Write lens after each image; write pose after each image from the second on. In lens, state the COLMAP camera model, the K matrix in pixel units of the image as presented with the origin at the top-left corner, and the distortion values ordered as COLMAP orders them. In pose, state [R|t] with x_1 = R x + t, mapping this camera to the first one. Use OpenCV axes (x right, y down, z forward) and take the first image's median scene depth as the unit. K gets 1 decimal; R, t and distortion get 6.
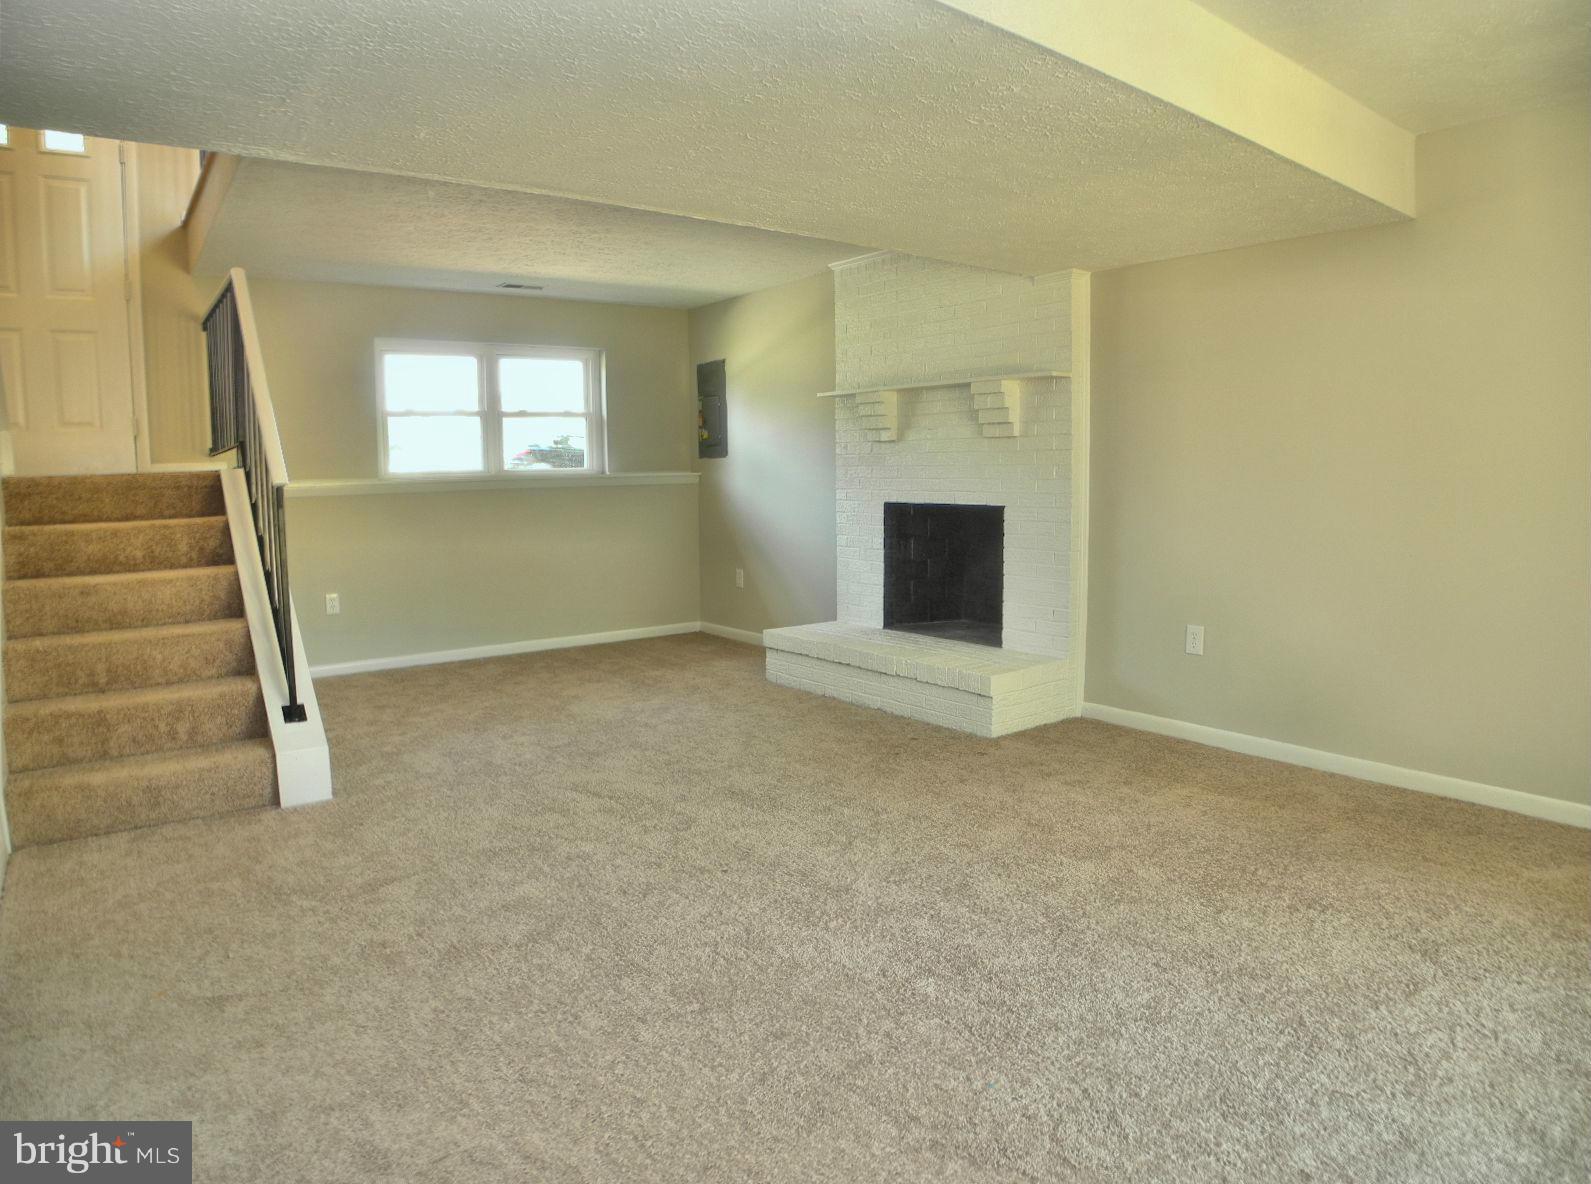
lens RADIAL K [[984.4, 0, 795.5], [0, 984.4, 592.0], [0, 0, 1]] dist [-0.170417, 0.061987]
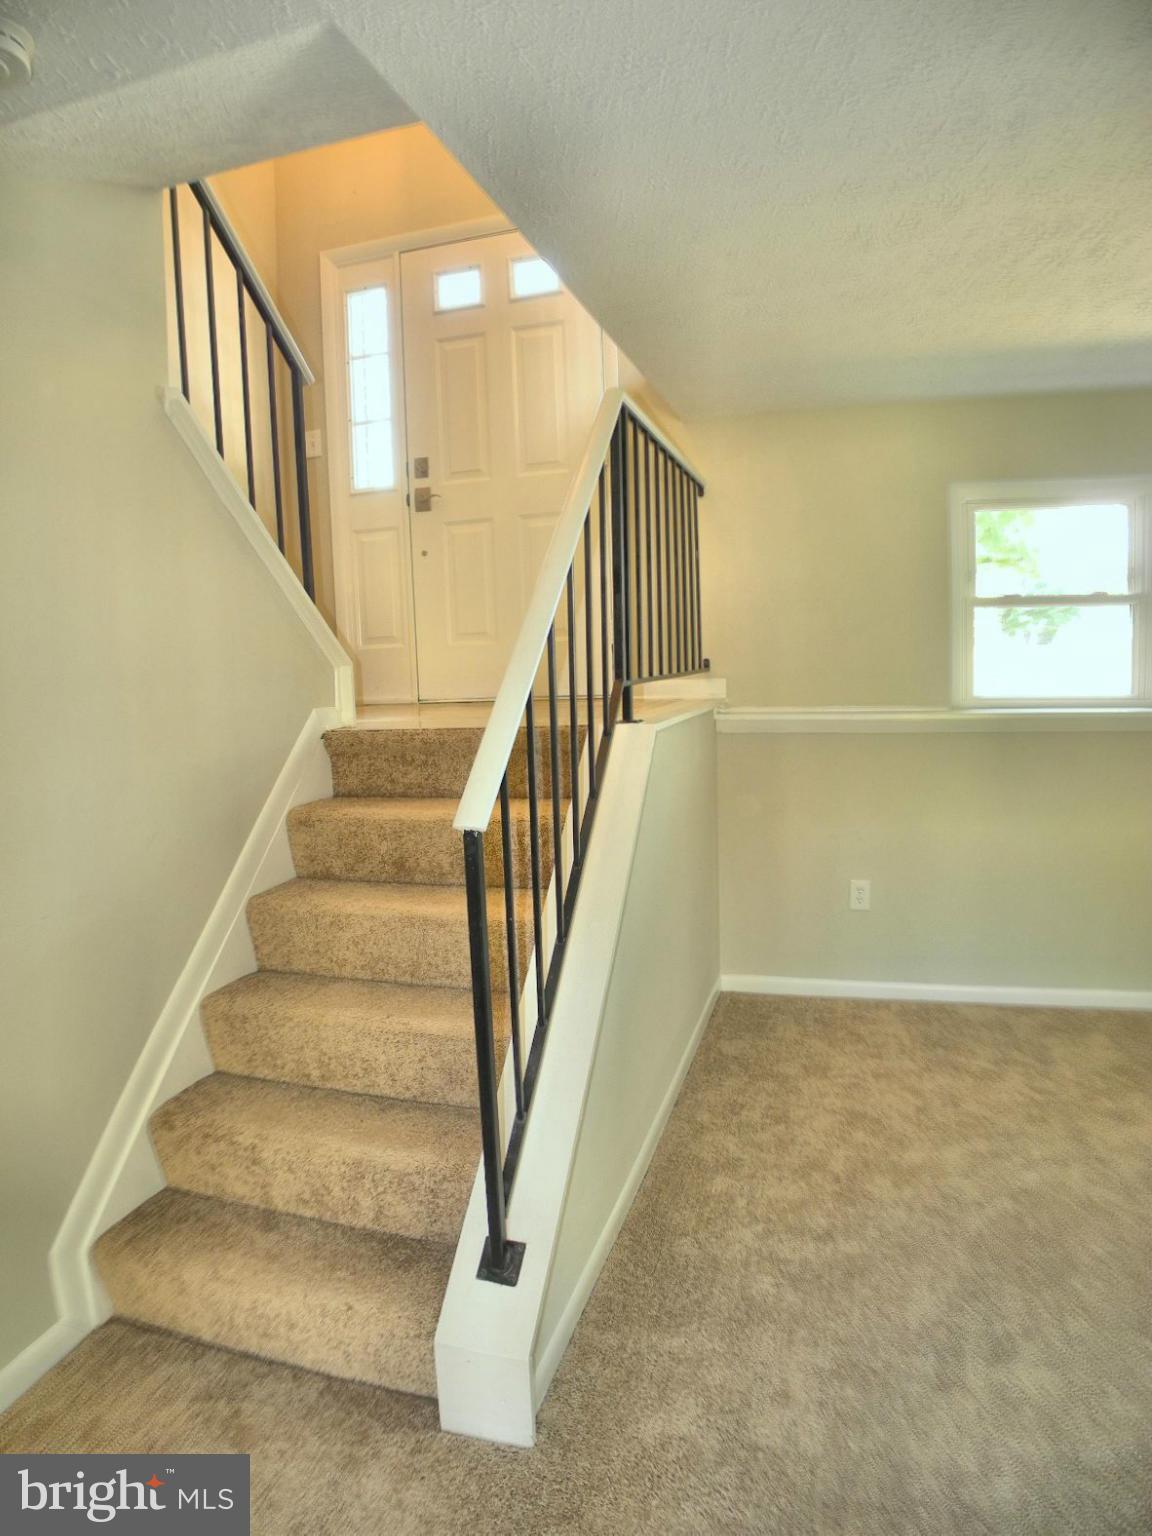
lens RADIAL K [[942.8, 0, 576.0], [0, 942.8, 768.0], [0, 0, 1]] dist [-0.165724, 0.057516]
pose [[0.581110, 0.096673, -0.808063, -0.130918], [-0.072191, 0.995129, 0.067137, -0.159071], [0.810616, 0.019321, 0.585259, 0.684304]]
